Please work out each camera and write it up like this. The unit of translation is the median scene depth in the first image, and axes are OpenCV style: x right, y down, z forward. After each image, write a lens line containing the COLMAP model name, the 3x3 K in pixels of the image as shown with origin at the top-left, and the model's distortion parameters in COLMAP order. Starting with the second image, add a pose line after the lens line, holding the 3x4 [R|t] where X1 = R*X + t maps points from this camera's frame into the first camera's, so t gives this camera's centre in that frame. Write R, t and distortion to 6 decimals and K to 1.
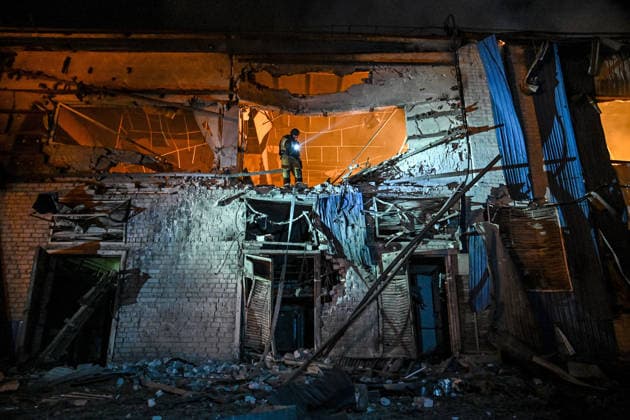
lens RADIAL K [[425.7, 0, 317.3], [0, 425.7, 213.4], [0, 0, 1]] dist [-0.020557, 0.010953]
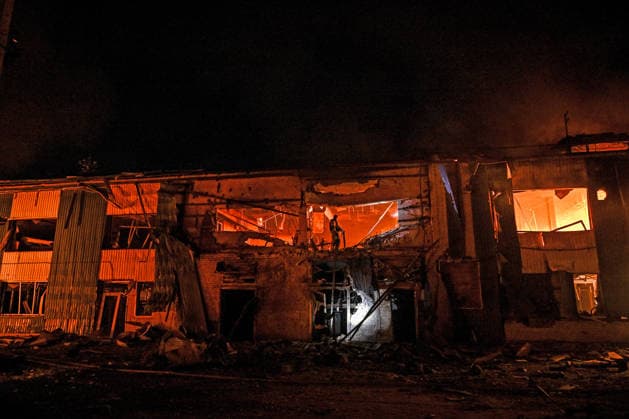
lens RADIAL K [[425.0, 0, 314.0], [0, 425.0, 208.4], [0, 0, 1]] dist [-0.020557, 0.010953]
pose [[0.979517, -0.033473, -0.198559, 0.225176], [0.047883, 0.996521, 0.068221, -0.376503], [0.195584, -0.076331, 0.977712, -0.849667]]
